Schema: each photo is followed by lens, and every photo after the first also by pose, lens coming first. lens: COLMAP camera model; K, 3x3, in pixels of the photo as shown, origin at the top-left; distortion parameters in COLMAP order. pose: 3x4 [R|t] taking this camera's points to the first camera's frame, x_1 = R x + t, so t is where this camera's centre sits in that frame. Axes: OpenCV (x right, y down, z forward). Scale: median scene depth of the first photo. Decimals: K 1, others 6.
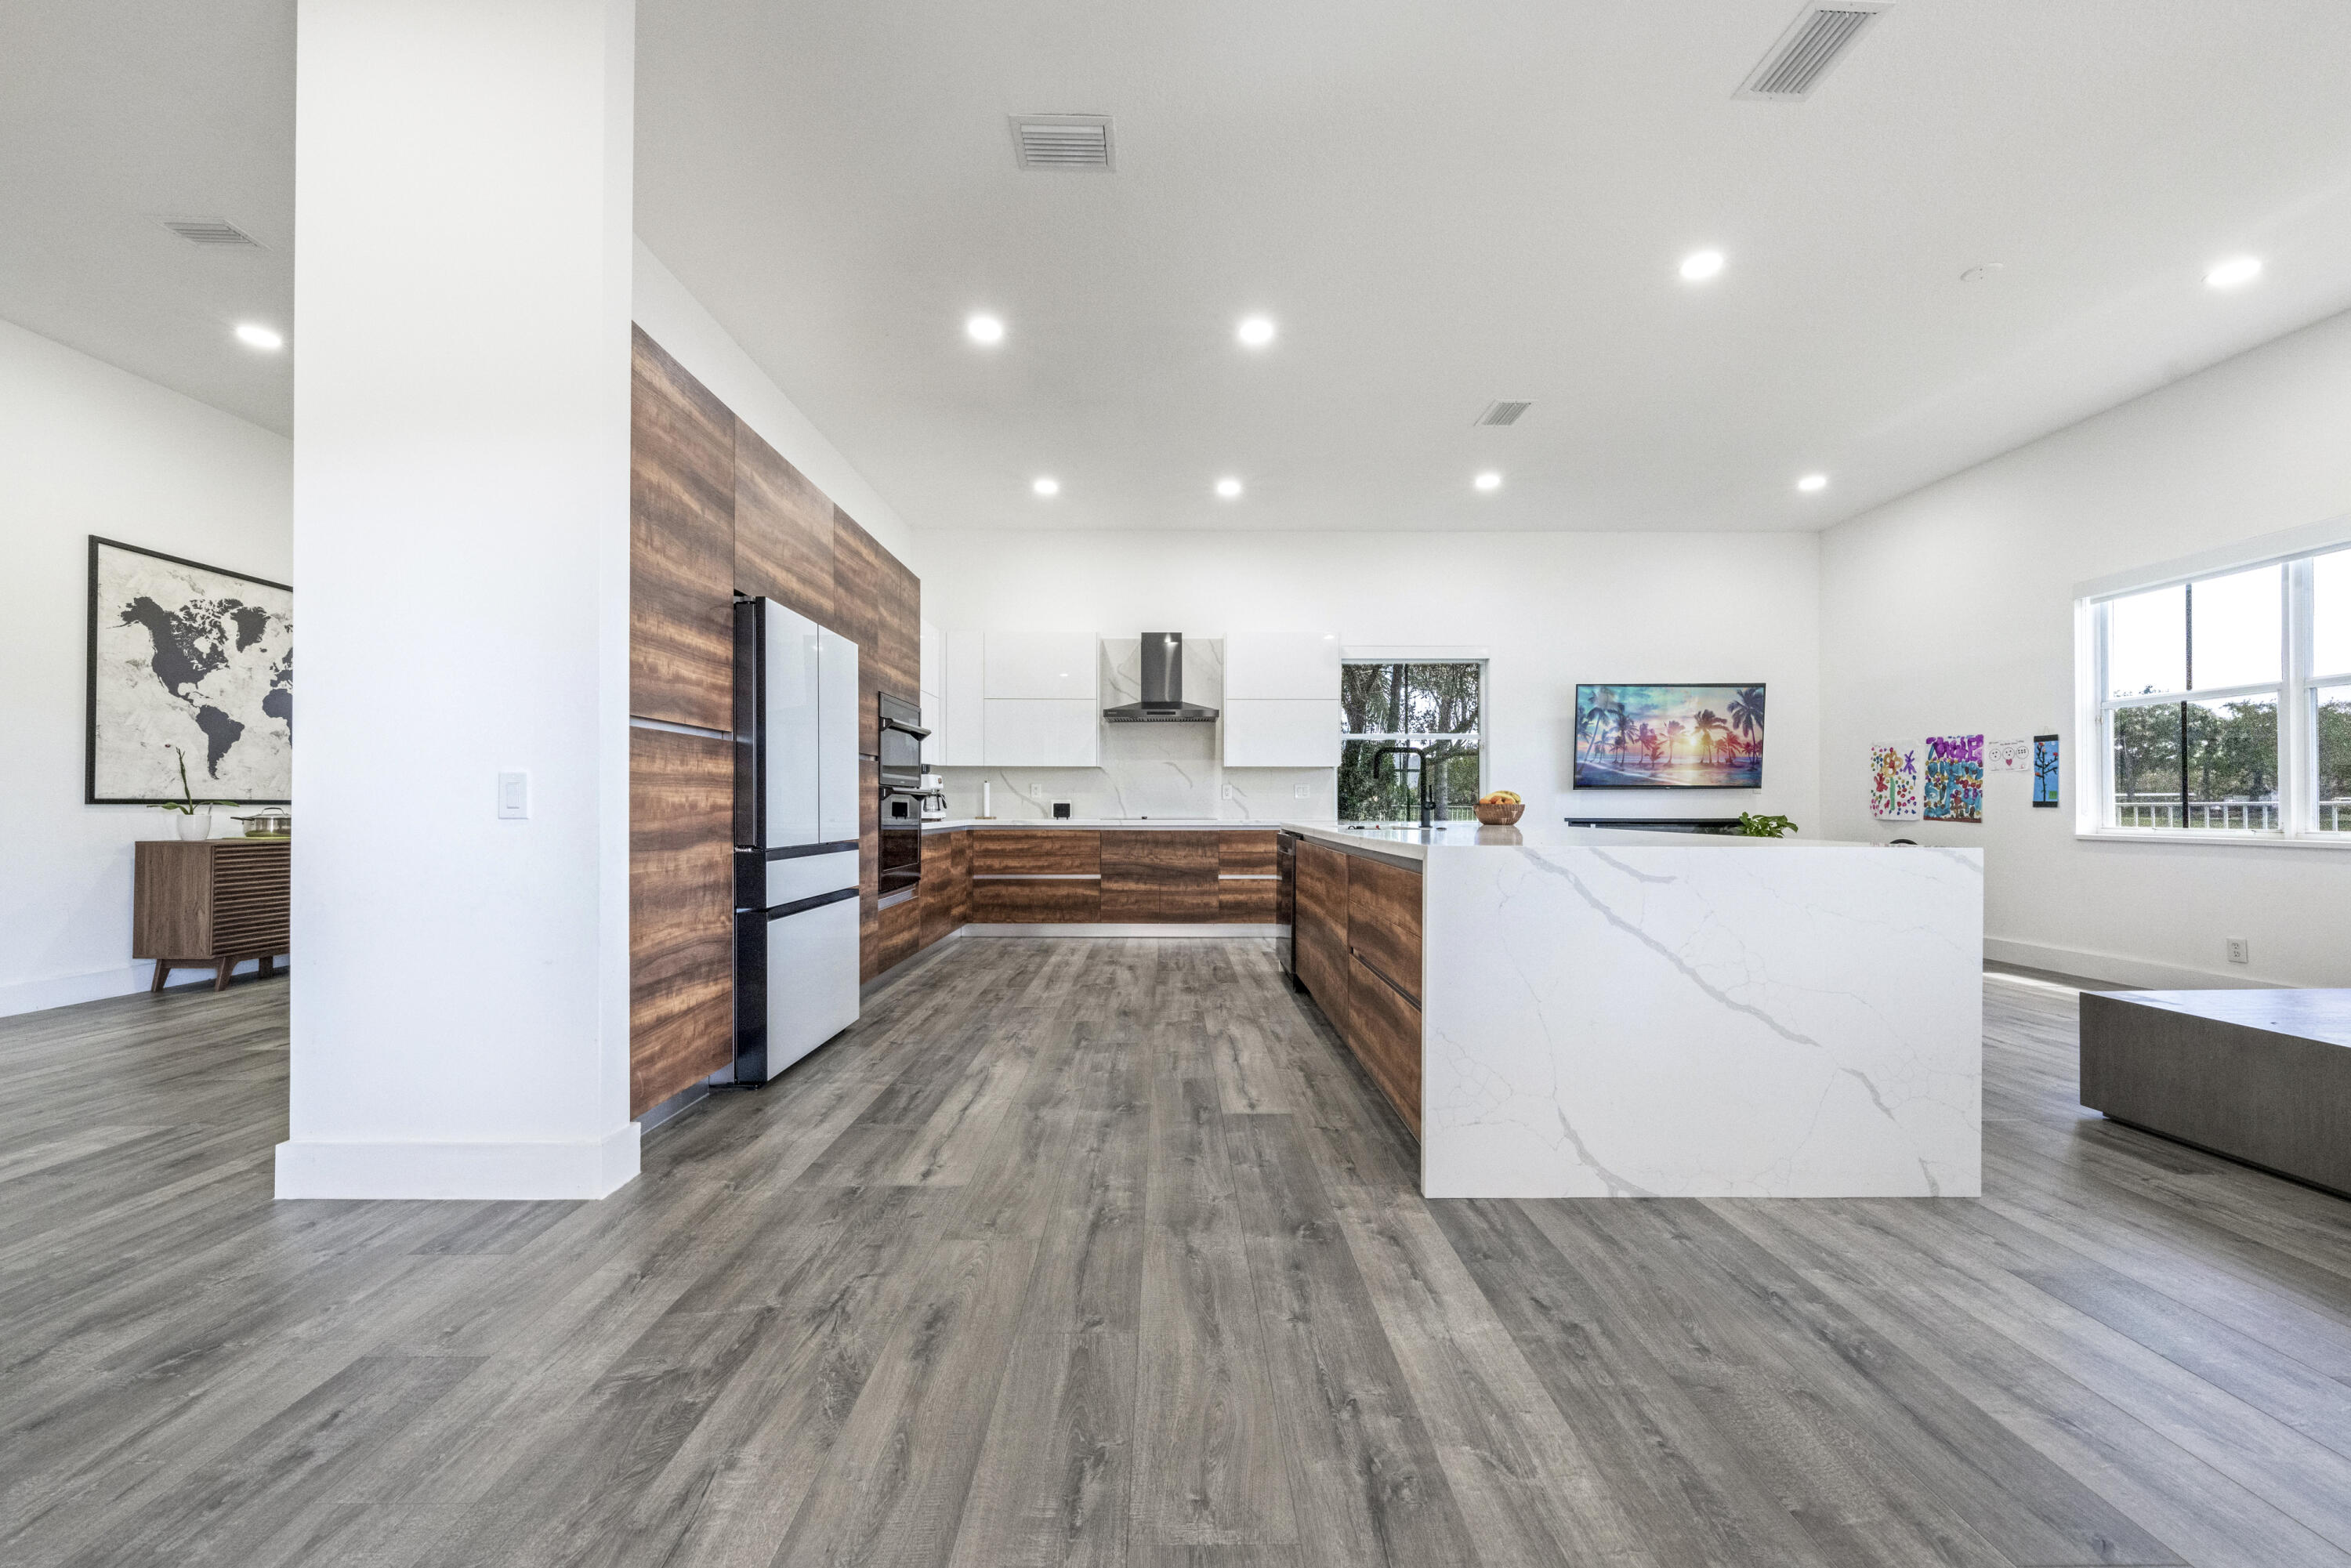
lens RADIAL K [[847.3, 0, 1152.6], [0, 847.3, 797.2], [0, 0, 1]] dist [-0.000465, -0.000567]
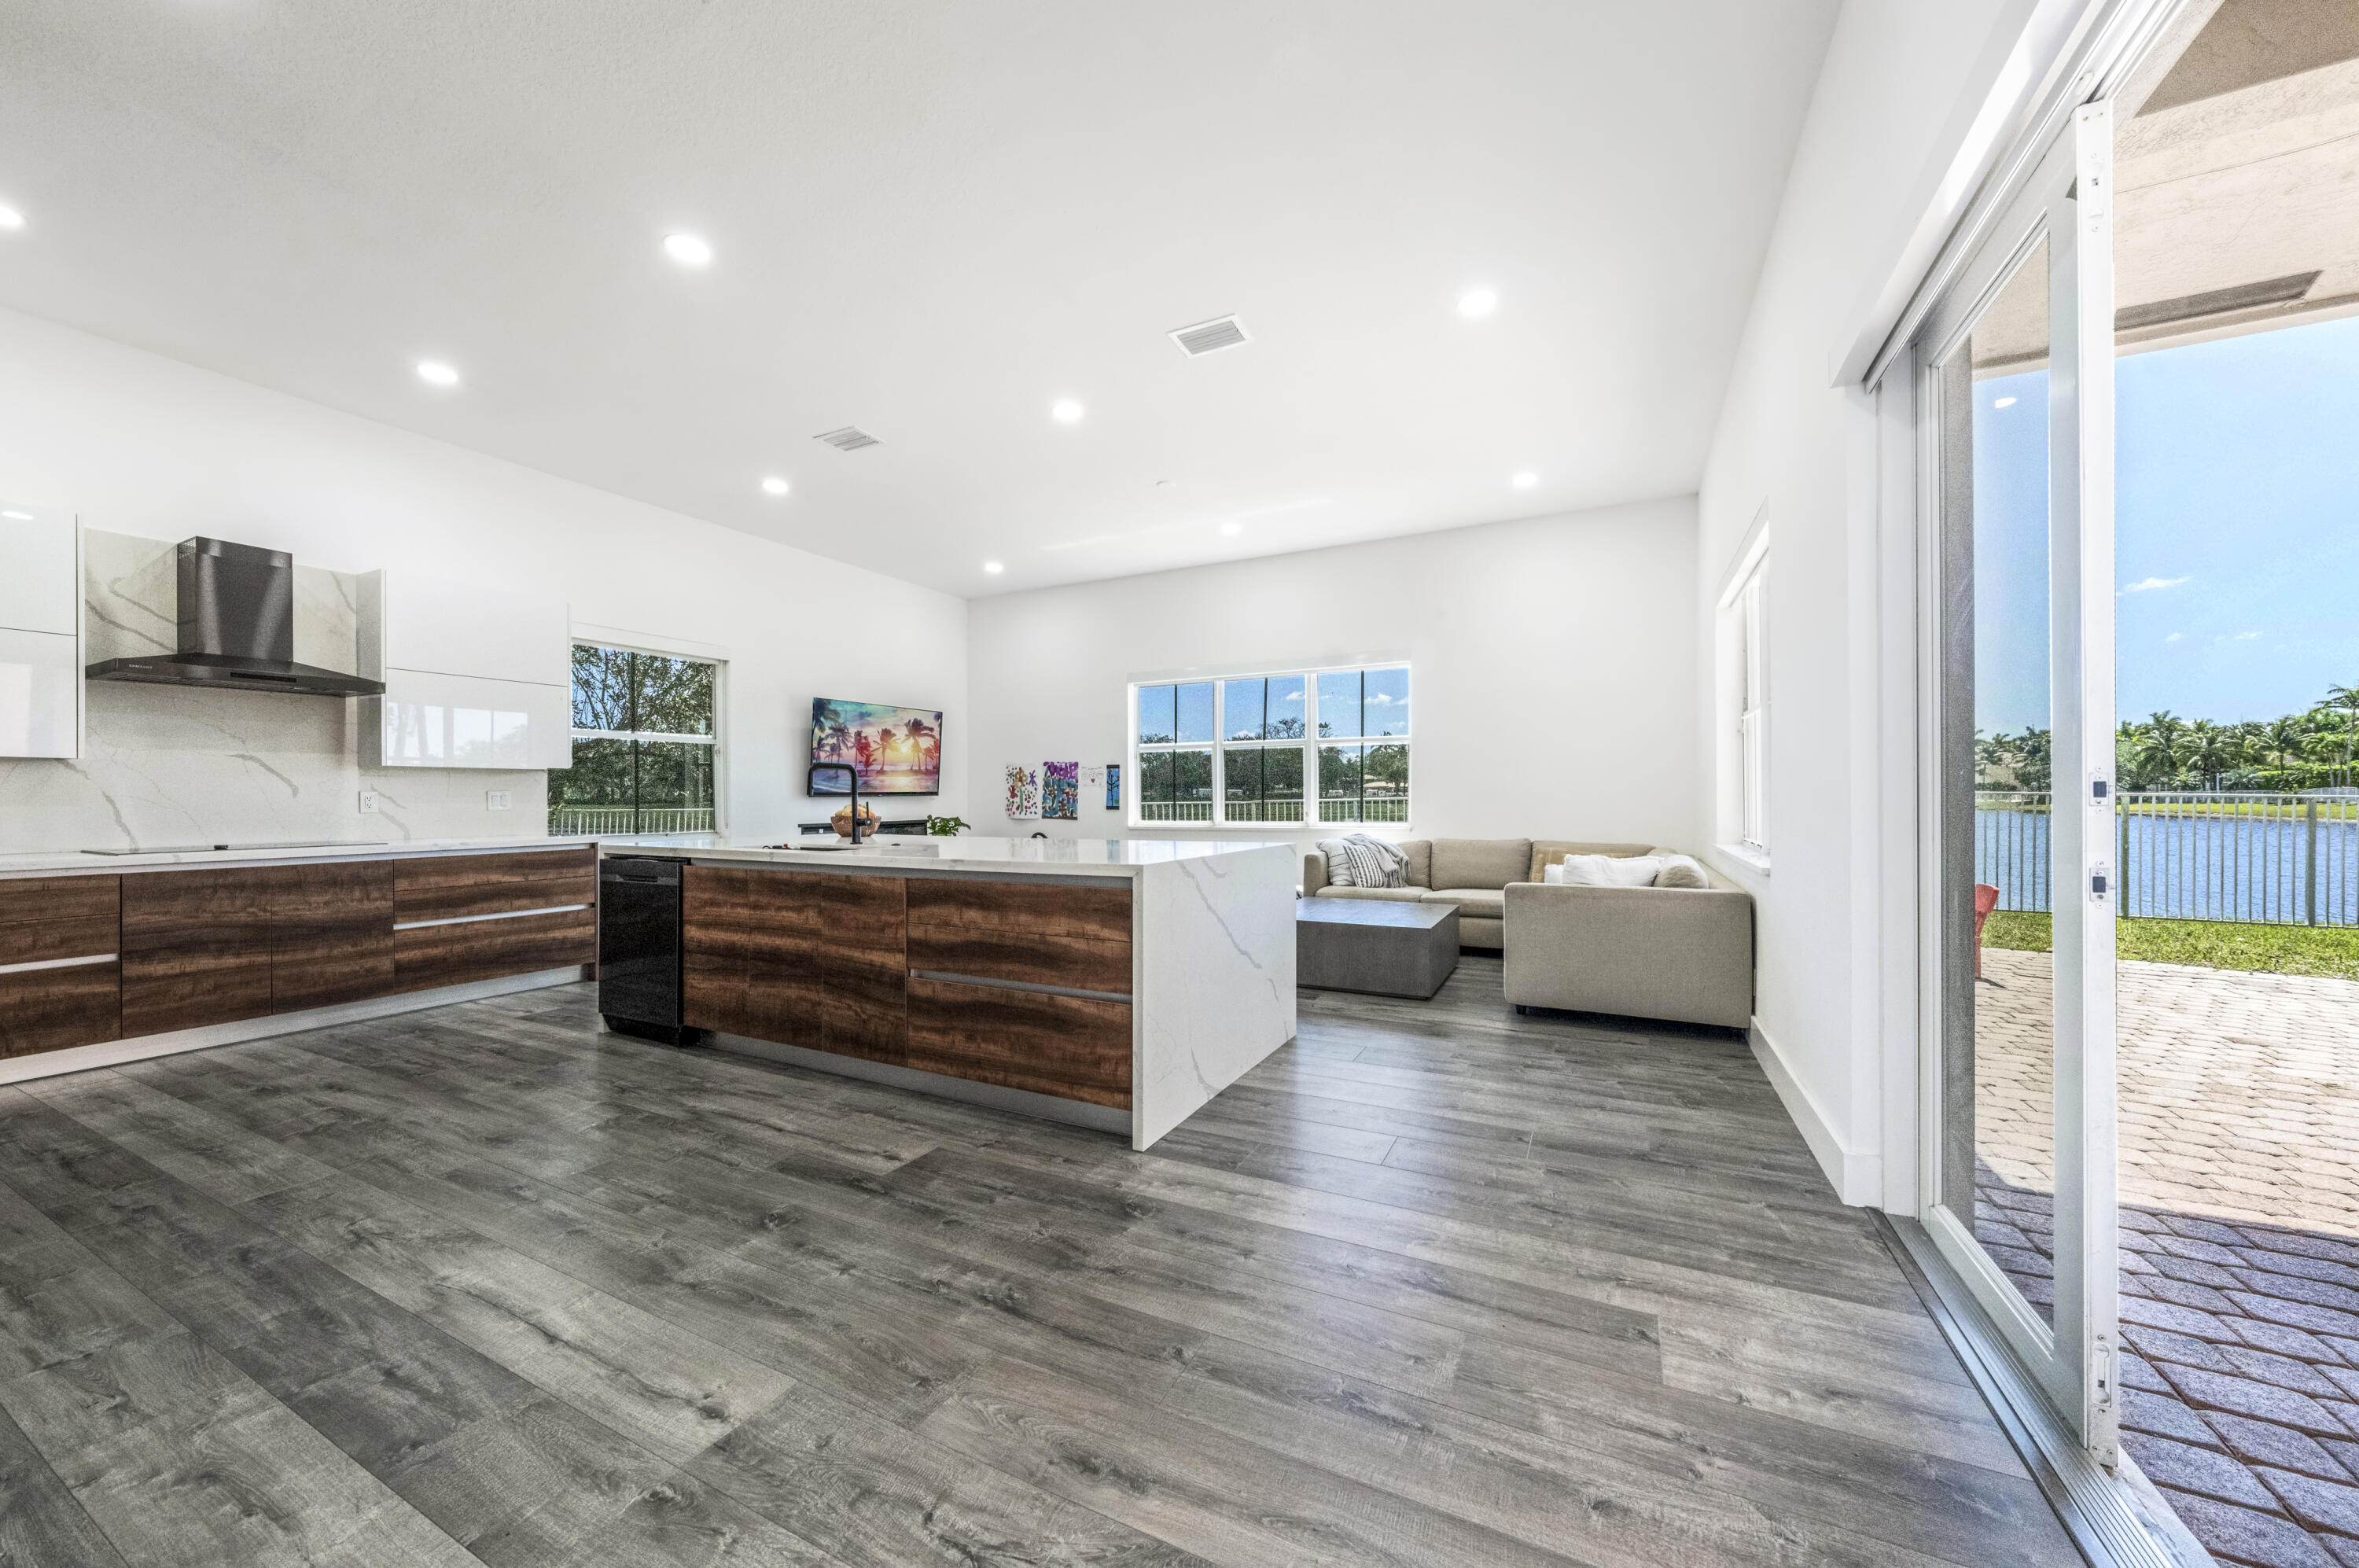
lens RADIAL K [[850.2, 0, 1158.4], [0, 850.2, 791.6], [0, 0, 1]] dist [-0.000465, -0.000567]
pose [[0.458405, 0.001349, 0.888743, -0.335325], [-0.000230, 0.999999, -0.001399, -0.019840], [-0.888744, 0.000437, 0.458404, 0.184518]]
